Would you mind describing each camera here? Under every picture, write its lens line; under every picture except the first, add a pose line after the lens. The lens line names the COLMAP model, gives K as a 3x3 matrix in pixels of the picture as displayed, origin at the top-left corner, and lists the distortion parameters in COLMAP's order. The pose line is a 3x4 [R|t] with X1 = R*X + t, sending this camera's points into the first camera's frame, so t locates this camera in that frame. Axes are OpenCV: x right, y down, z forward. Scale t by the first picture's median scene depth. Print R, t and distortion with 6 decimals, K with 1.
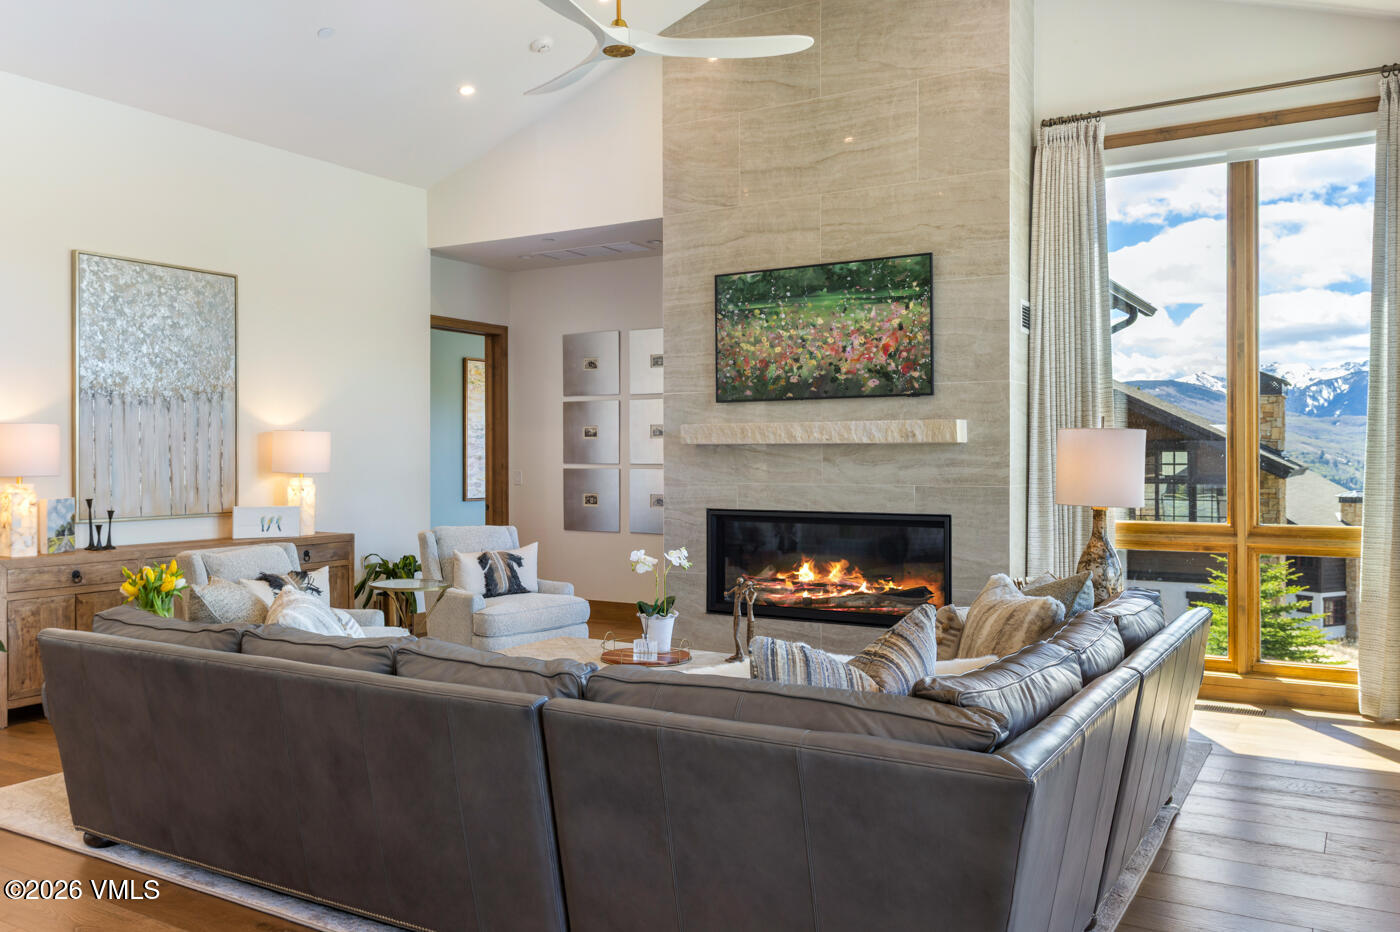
lens RADIAL K [[1112.4, 0, 700.5], [0, 1112.4, 463.5], [0, 0, 1]] dist [0.002302, 0.006433]
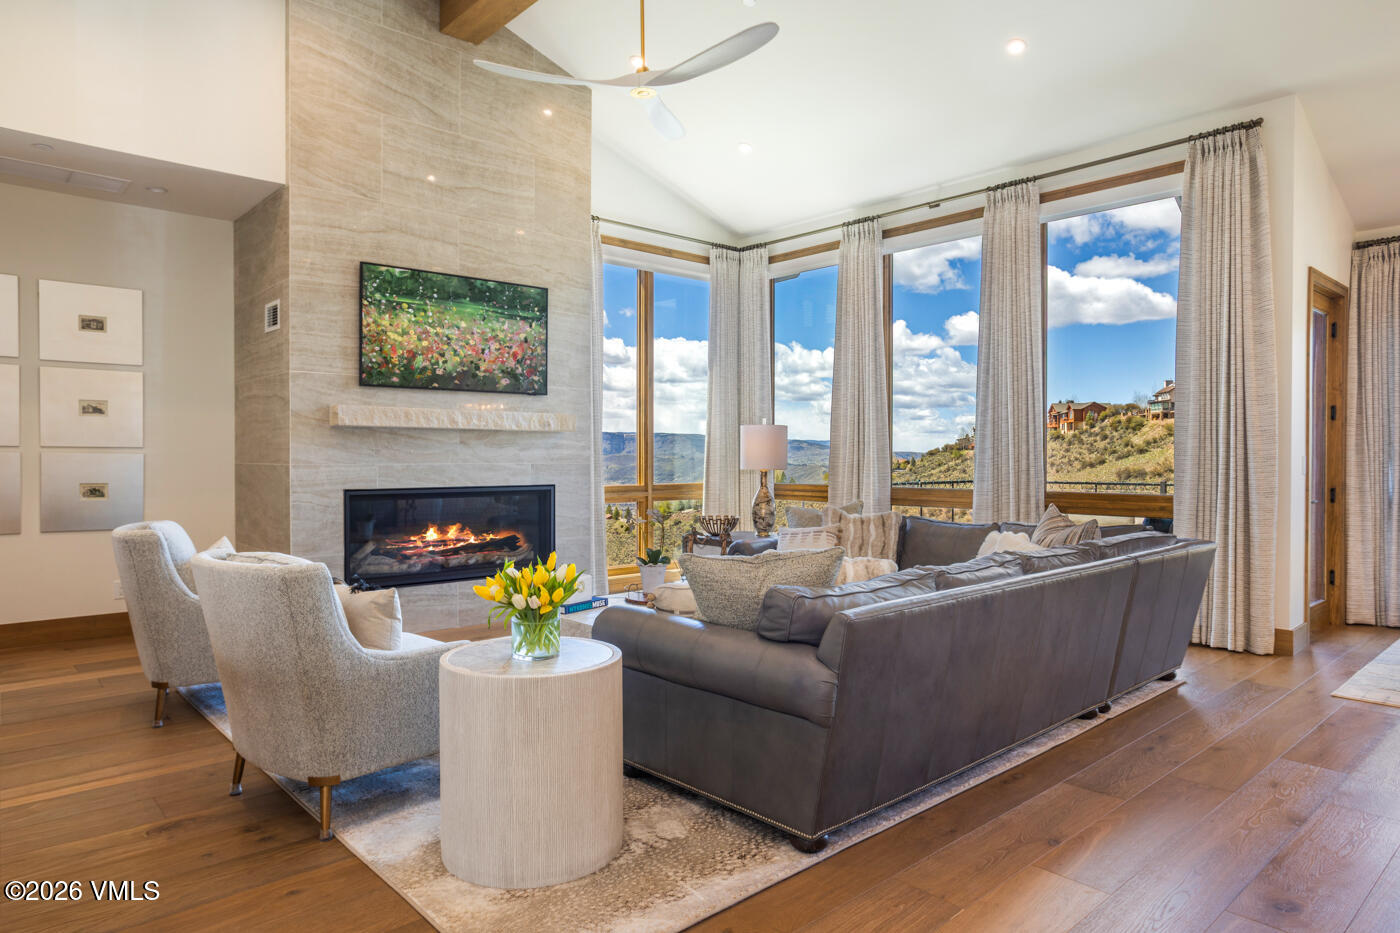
lens RADIAL K [[857.8, 0, 704.2], [0, 857.8, 467.4], [0, 0, 1]] dist [-0.026833, 0.002578]
pose [[0.285796, -0.011606, 0.958220, -0.676915], [0.003669, 0.999933, 0.011017, 0.013654], [-0.958283, 0.000367, 0.285819, 0.490538]]
